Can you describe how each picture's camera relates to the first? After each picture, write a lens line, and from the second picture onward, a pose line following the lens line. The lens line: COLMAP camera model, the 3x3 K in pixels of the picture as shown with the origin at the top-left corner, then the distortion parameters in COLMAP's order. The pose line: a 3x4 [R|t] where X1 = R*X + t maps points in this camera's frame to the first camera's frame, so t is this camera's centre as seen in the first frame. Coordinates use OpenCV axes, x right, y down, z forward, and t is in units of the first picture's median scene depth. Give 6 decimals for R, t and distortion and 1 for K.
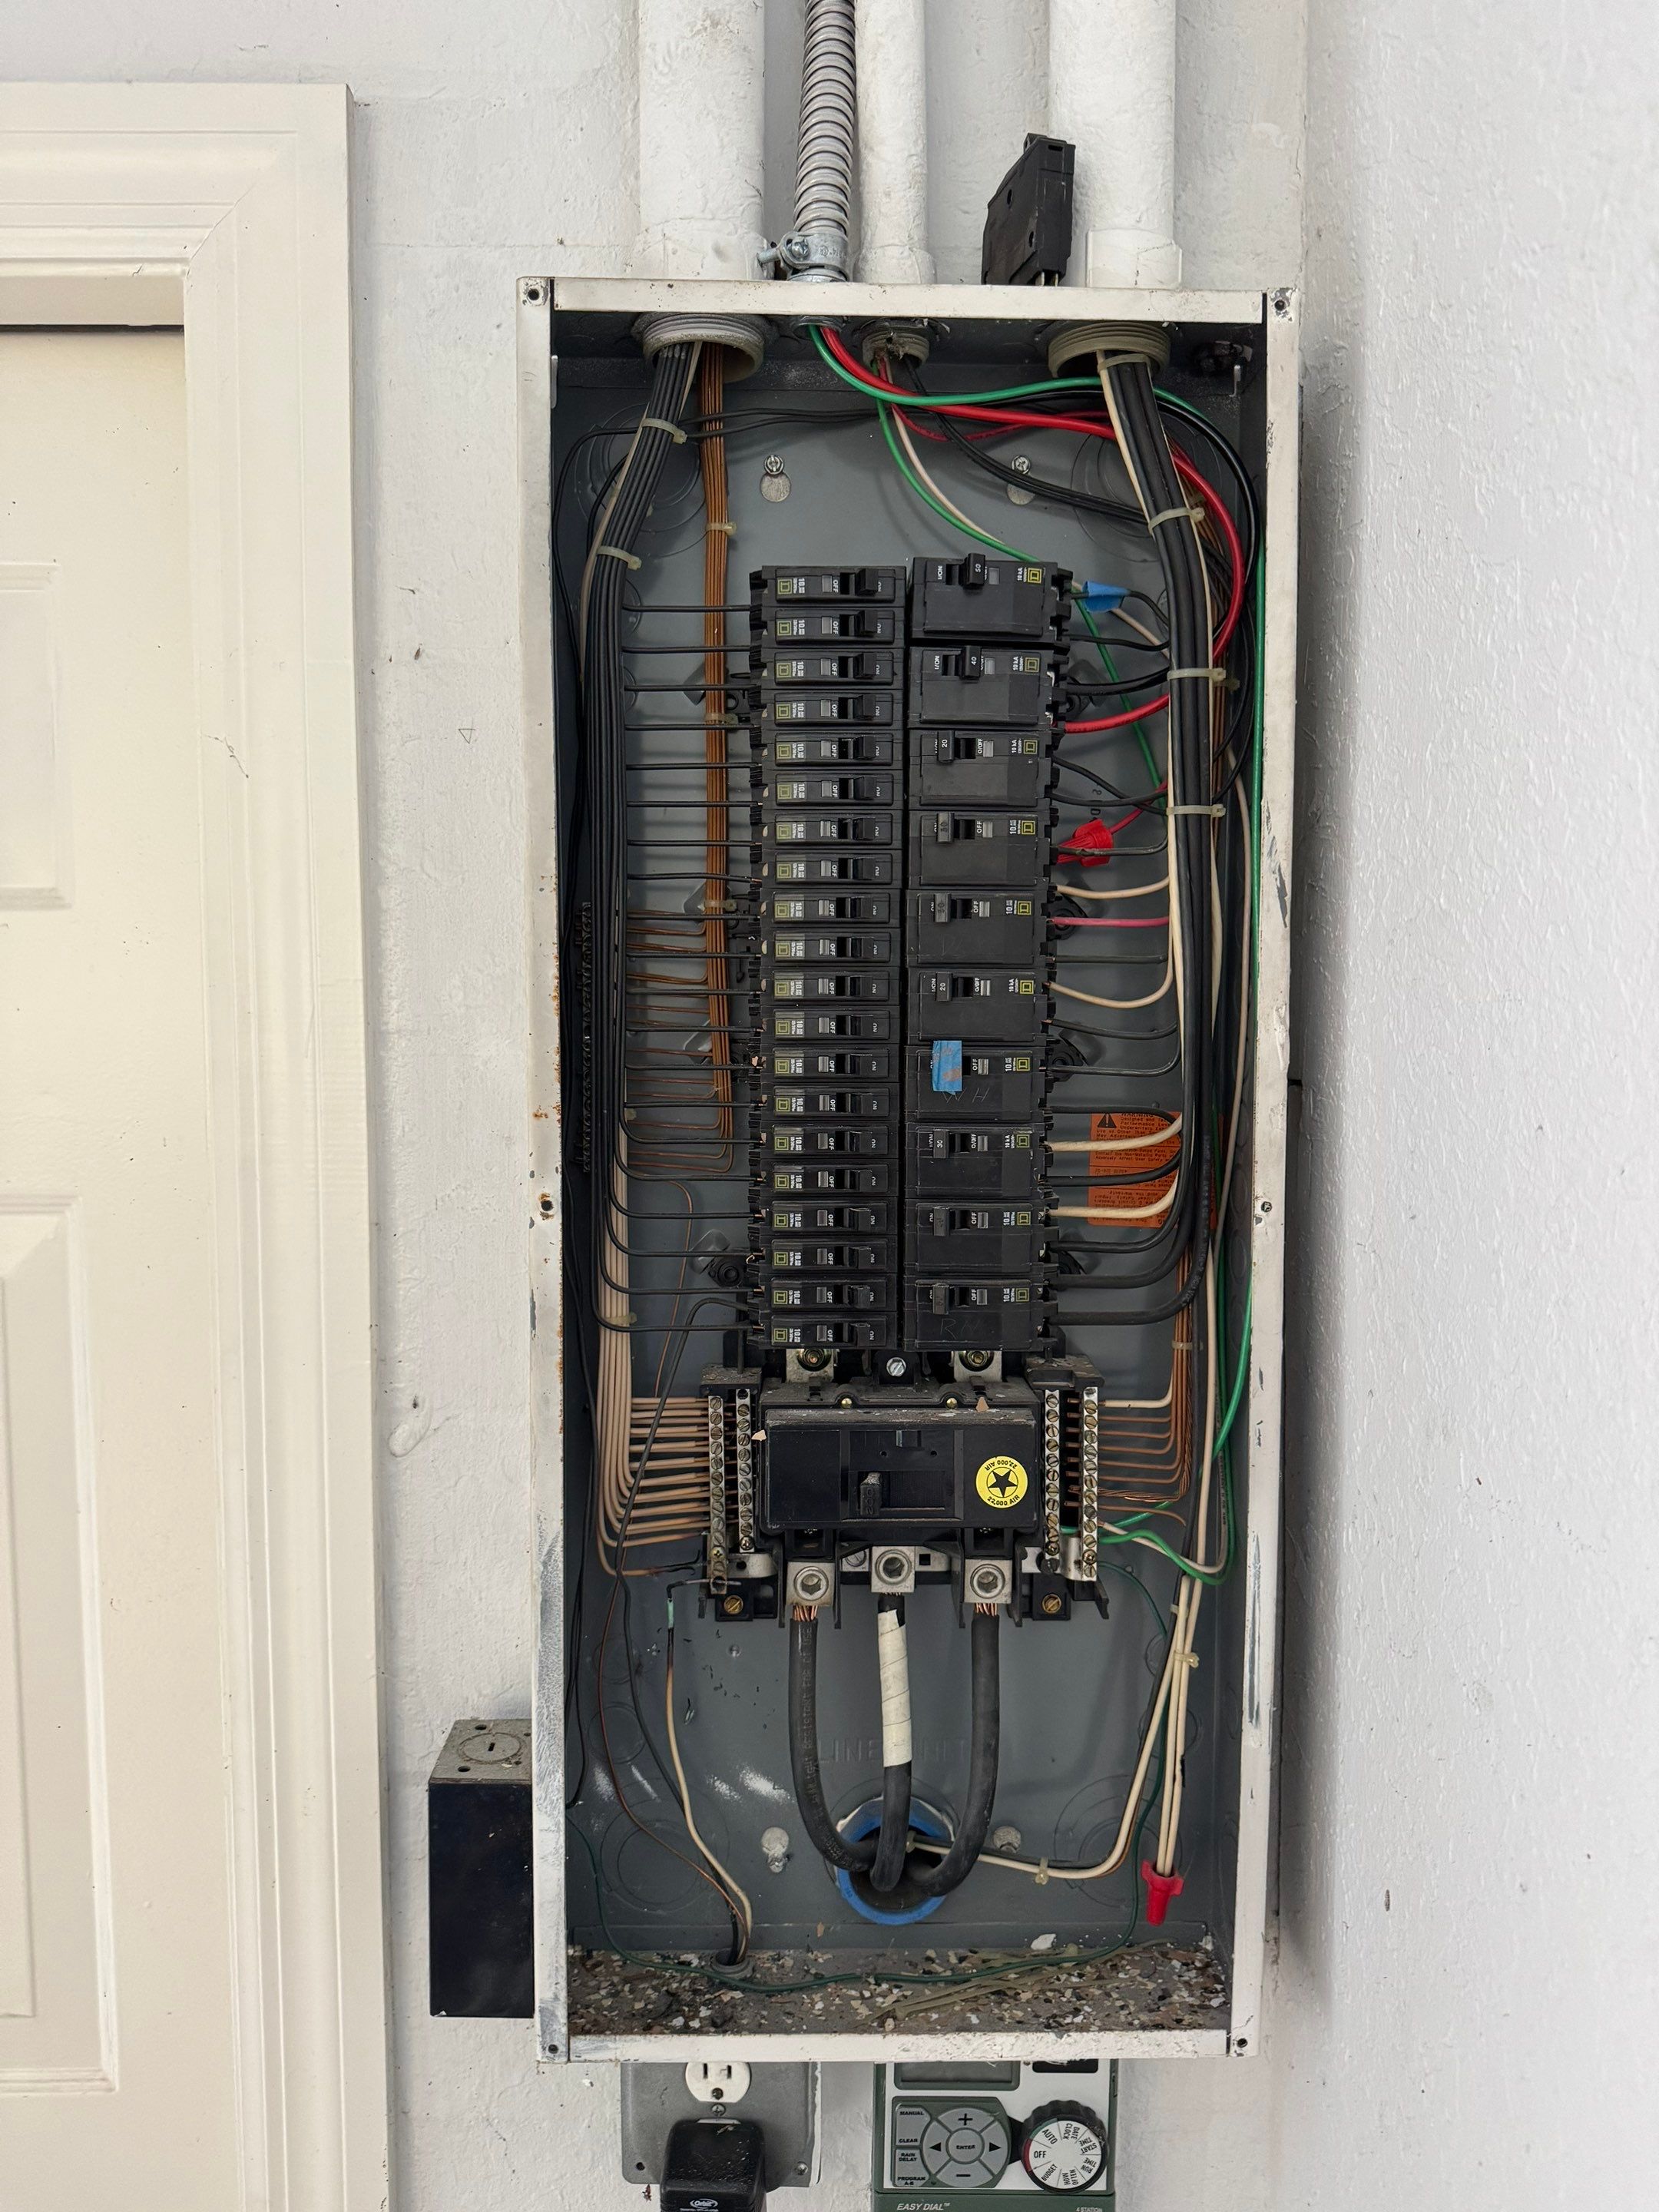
lens RADIAL K [[1593.3, 0, 837.0], [0, 1593.3, 1103.3], [0, 0, 1]] dist [0.074697, -0.121515]
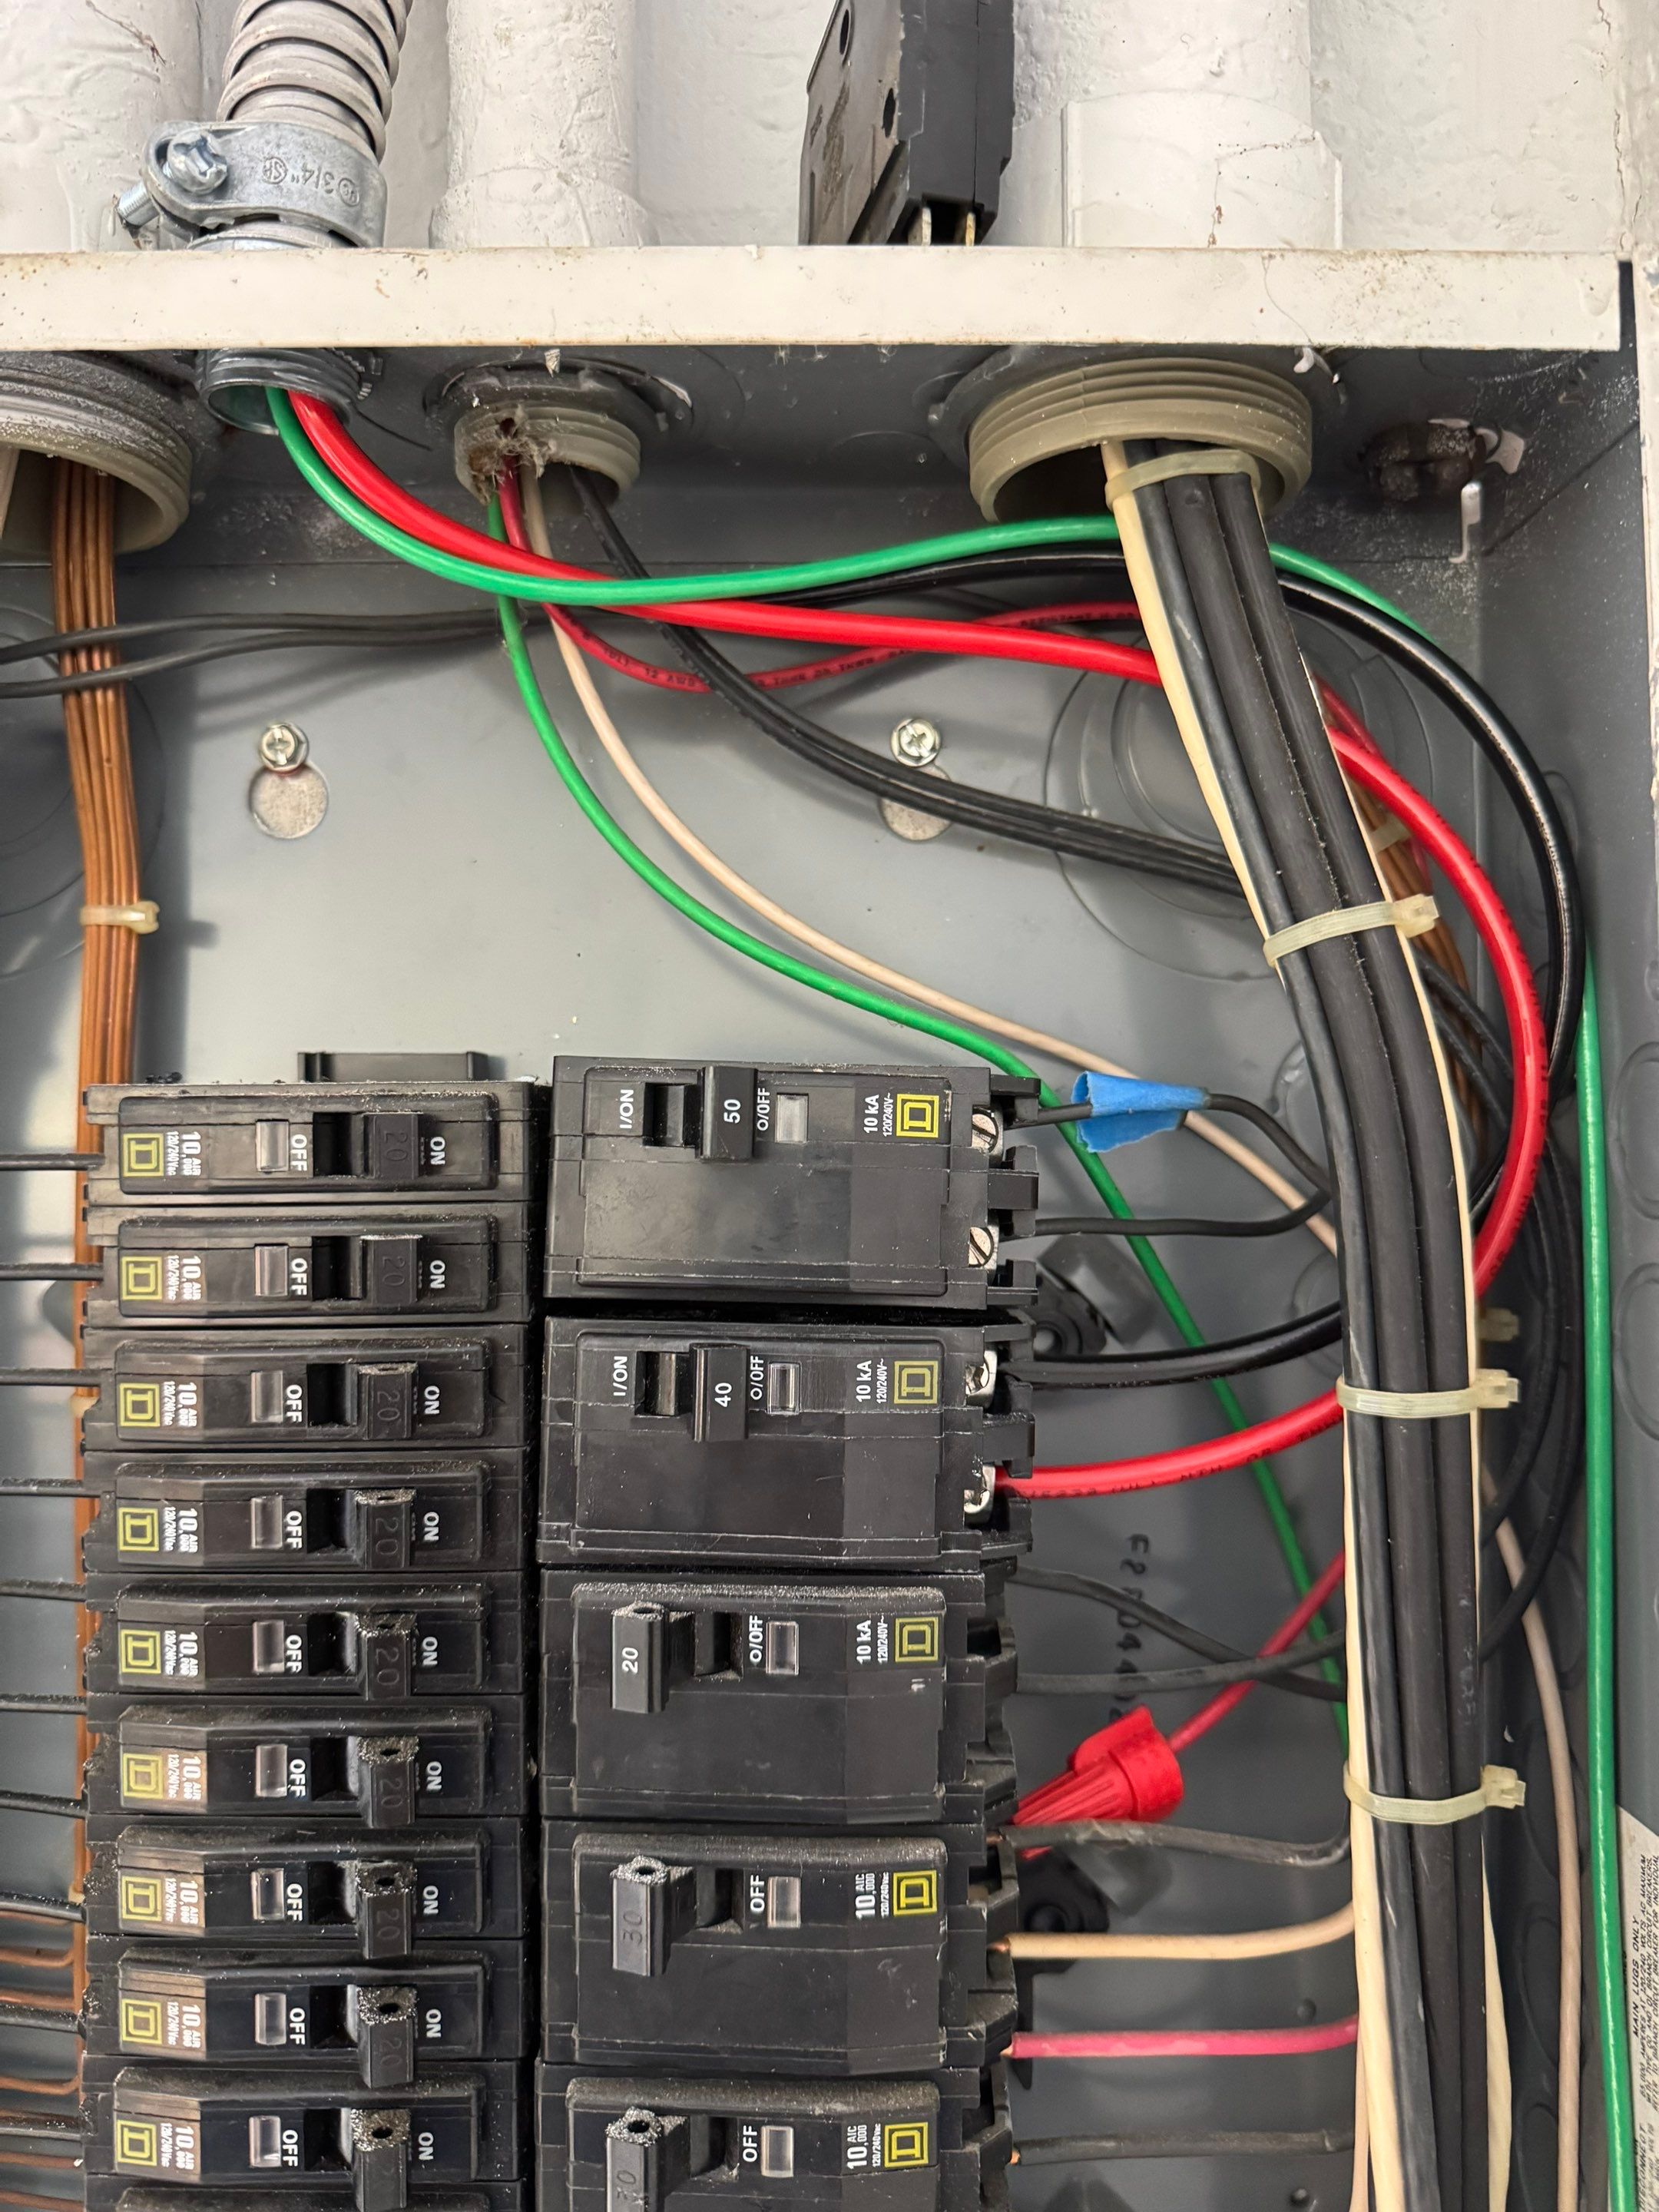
lens RADIAL K [[1577.5, 0, 832.9], [0, 1577.5, 1125.8], [0, 0, 1]] dist [0.123570, -0.217713]
pose [[0.999464, -0.004981, -0.032367, 0.108451], [0.002699, 0.997530, -0.070183, -0.283660], [0.032637, 0.070058, 0.997009, 0.634753]]
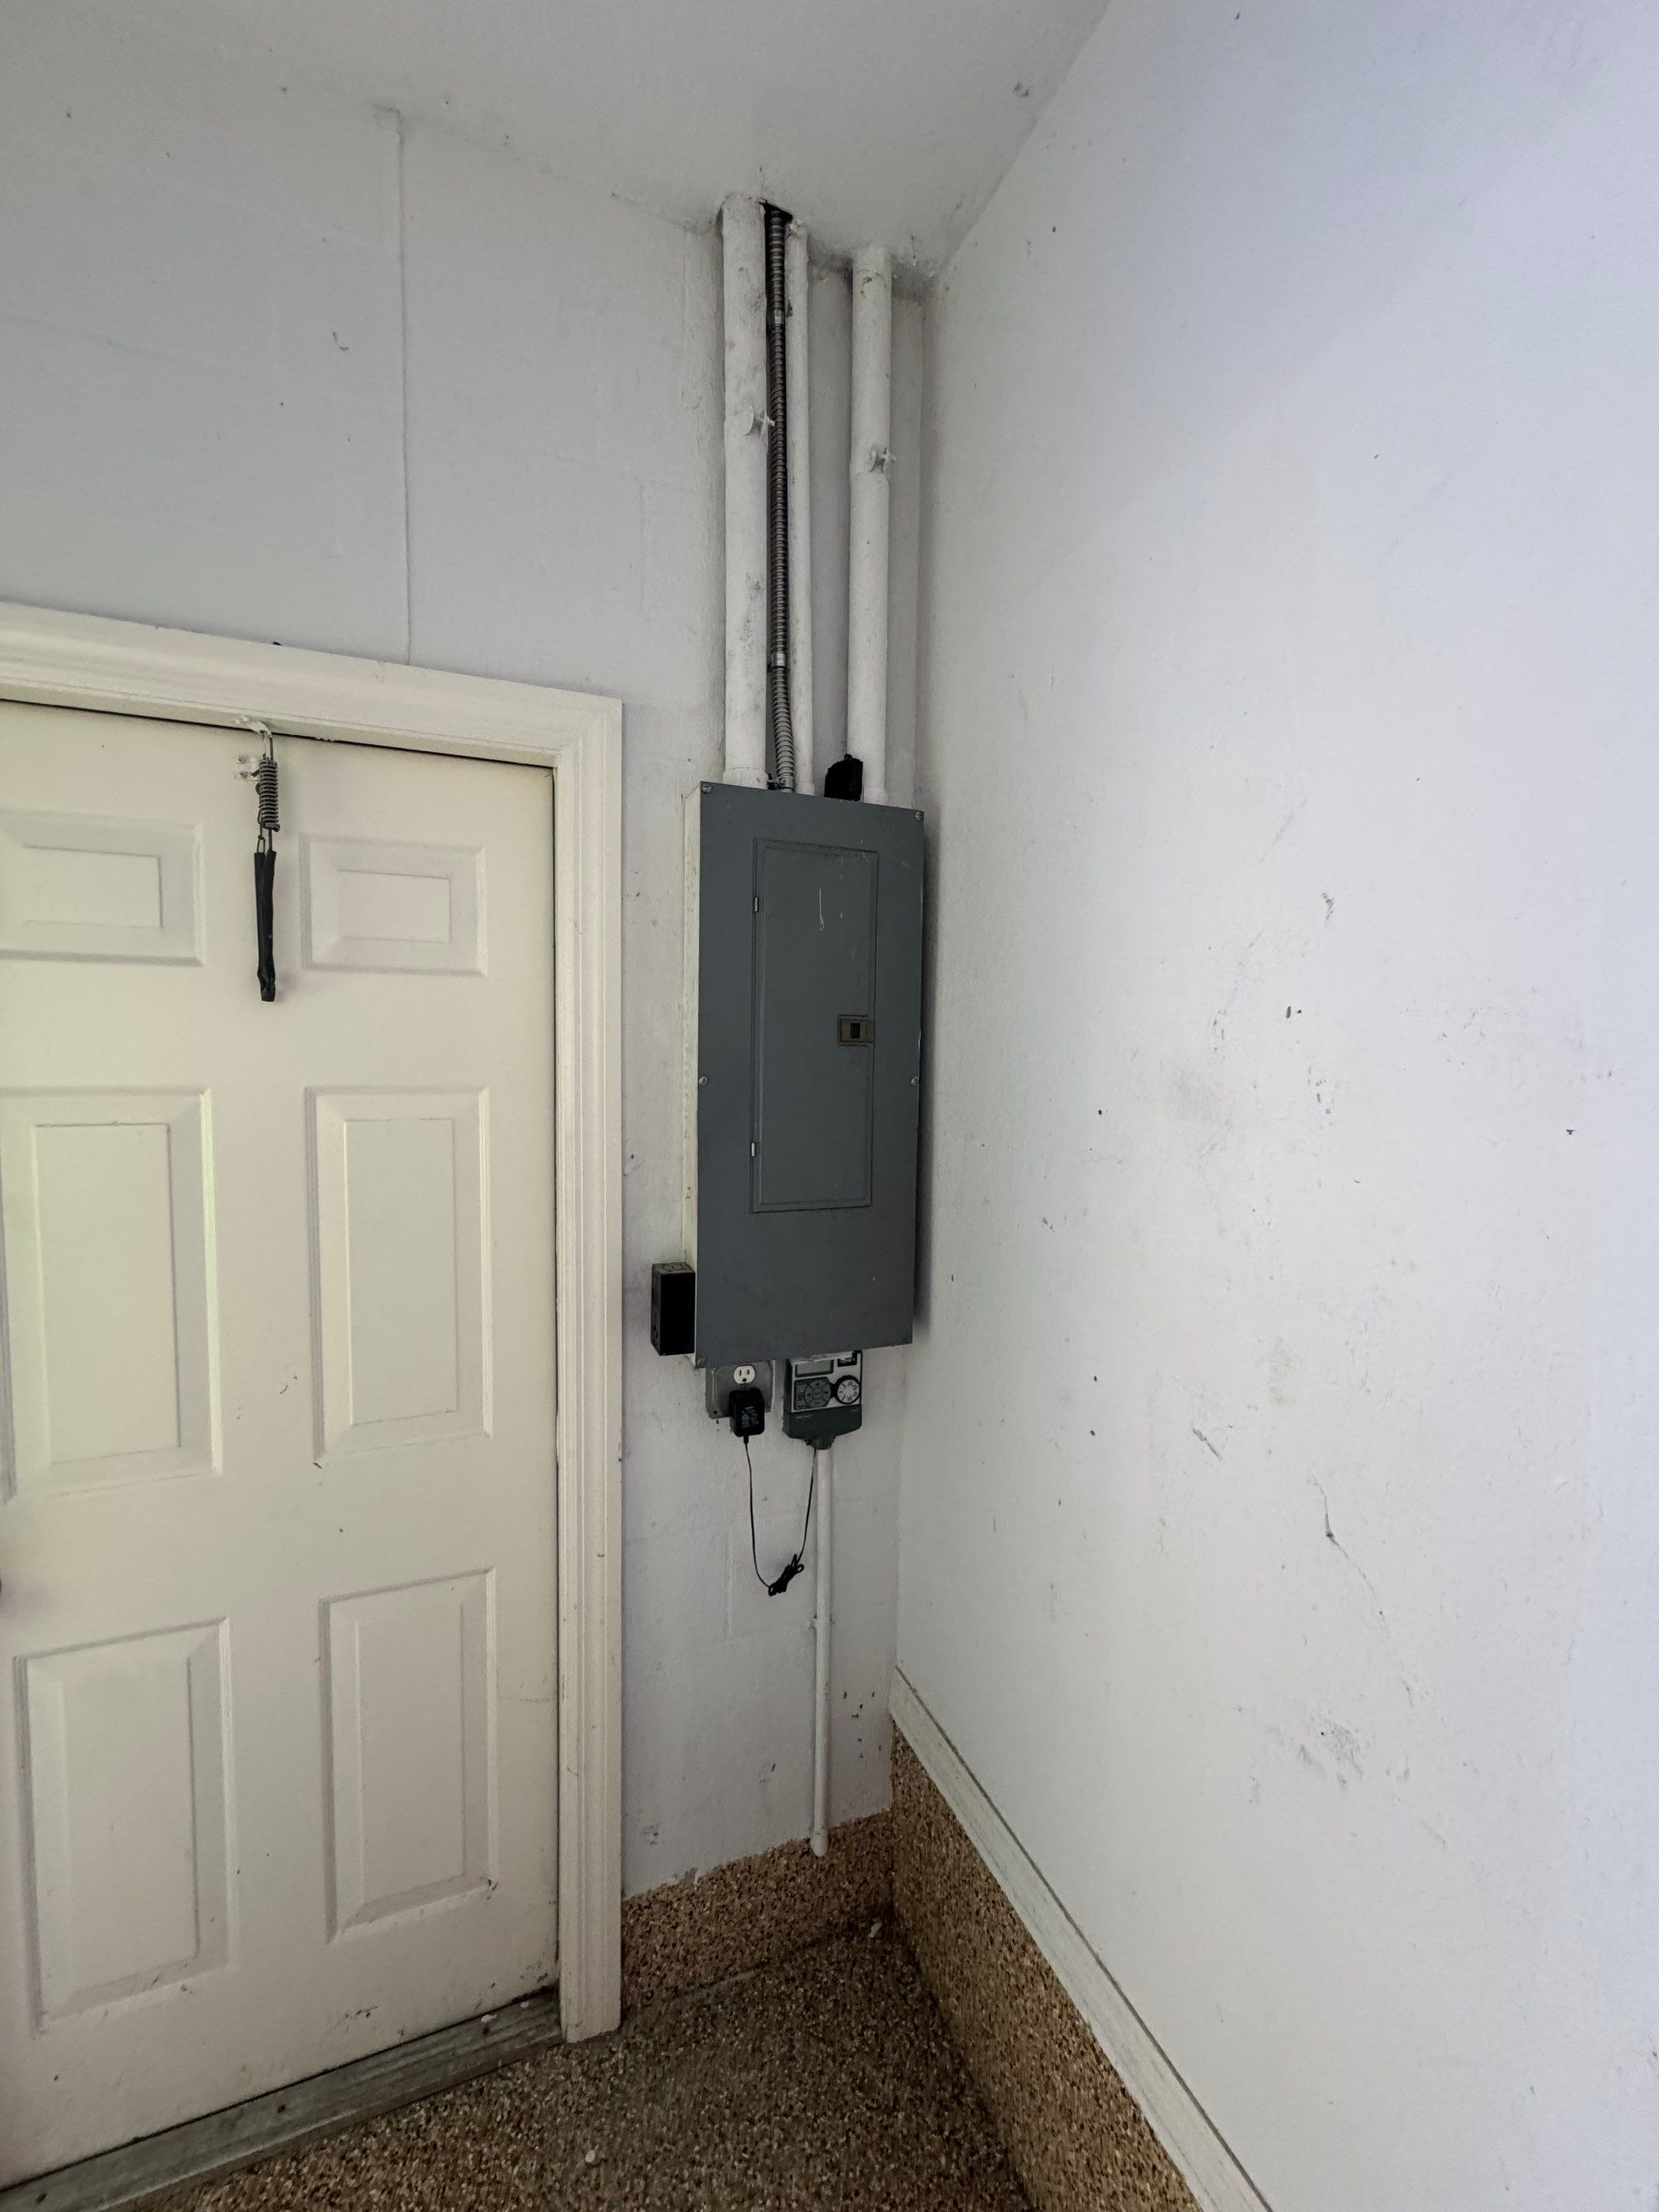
lens RADIAL K [[881.7, 0, 829.5], [0, 881.7, 1106.0], [0, 0, 1]] dist [-0.000145, -0.000229]
pose [[0.936051, -0.010120, 0.351719, -0.514799], [0.011796, 0.999927, -0.002624, 0.112680], [-0.351667, 0.006606, 0.936102, -0.622053]]
